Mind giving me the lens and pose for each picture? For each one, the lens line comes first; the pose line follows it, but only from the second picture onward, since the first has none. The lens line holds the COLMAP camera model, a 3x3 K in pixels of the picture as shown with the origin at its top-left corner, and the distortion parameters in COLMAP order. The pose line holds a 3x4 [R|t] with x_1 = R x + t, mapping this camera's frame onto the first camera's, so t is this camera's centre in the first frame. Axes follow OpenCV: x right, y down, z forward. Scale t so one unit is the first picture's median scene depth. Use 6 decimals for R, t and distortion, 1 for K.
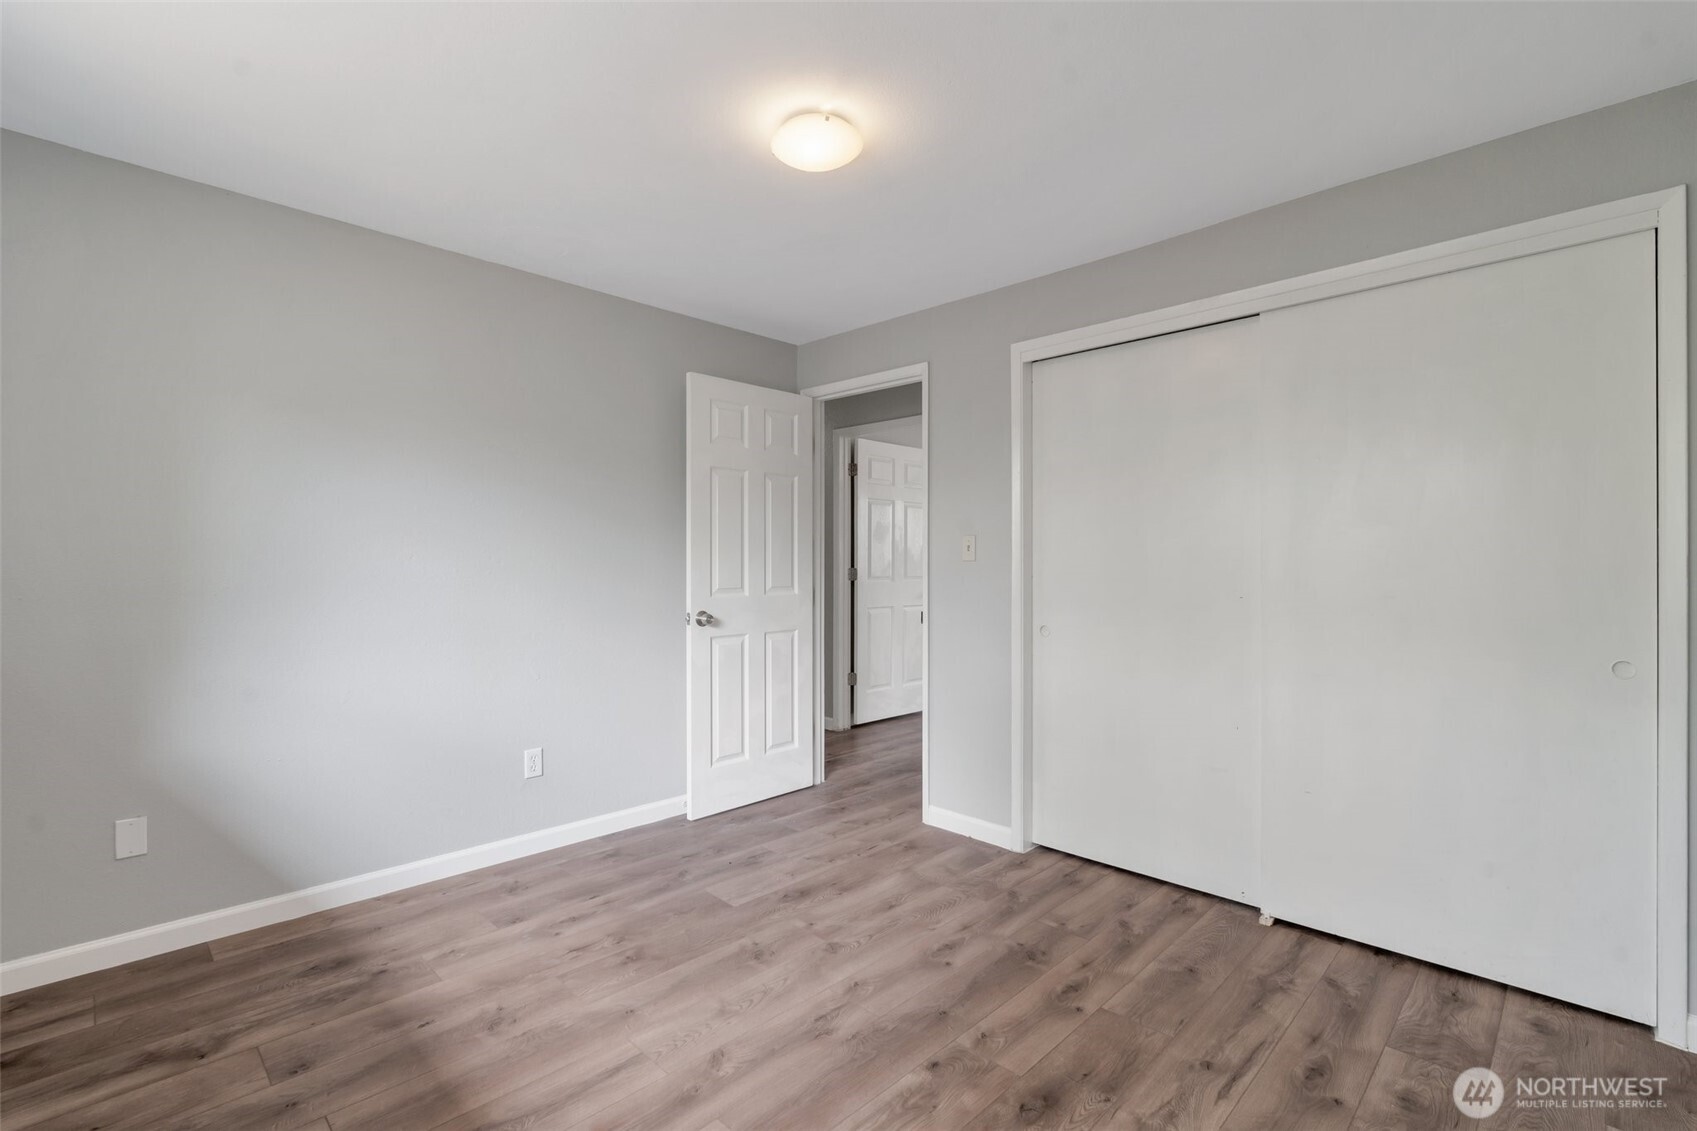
lens RADIAL K [[764.6, 0, 848.5], [0, 764.6, 565.5], [0, 0, 1]] dist [0.000428, 0.000156]
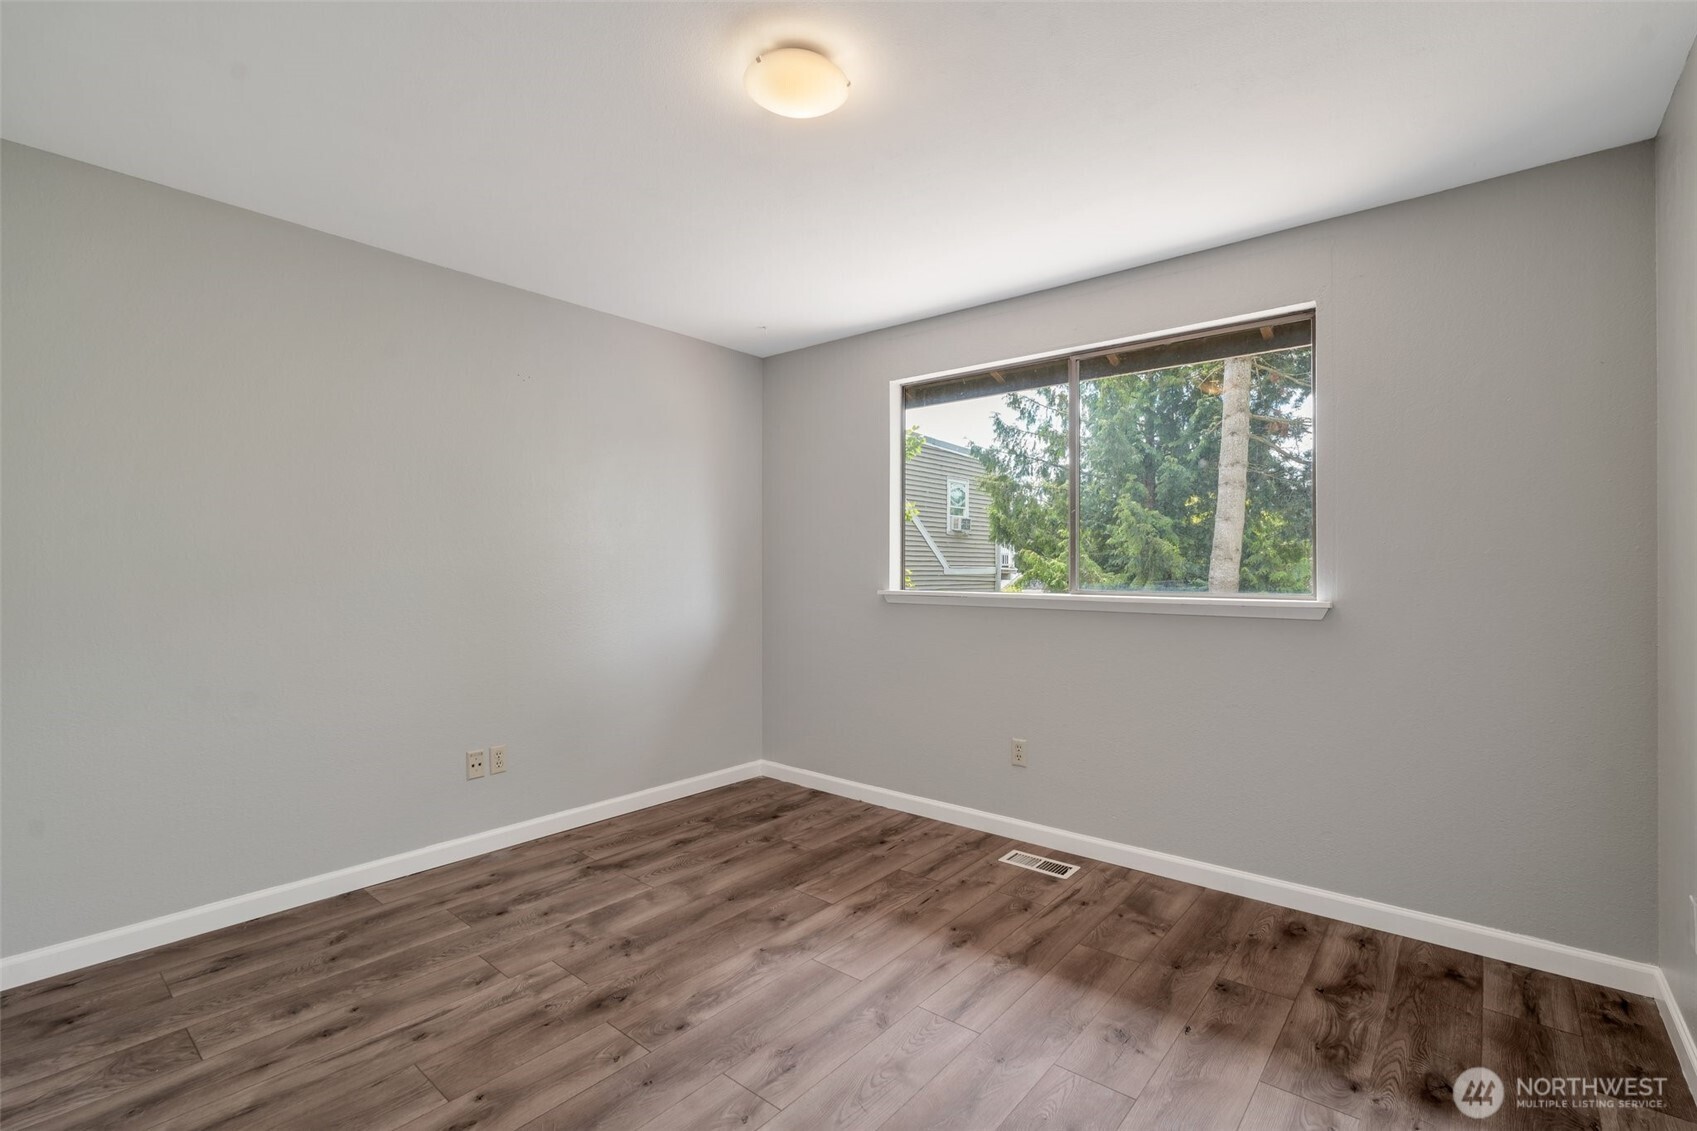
lens RADIAL K [[764.6, 0, 848.5], [0, 764.6, 565.5], [0, 0, 1]] dist [0.000428, 0.000156]
pose [[-0.996864, -0.002933, -0.079076, -0.036032], [-0.003075, 0.999994, 0.001672, -0.003274], [0.079070, 0.001910, -0.996867, 2.045290]]
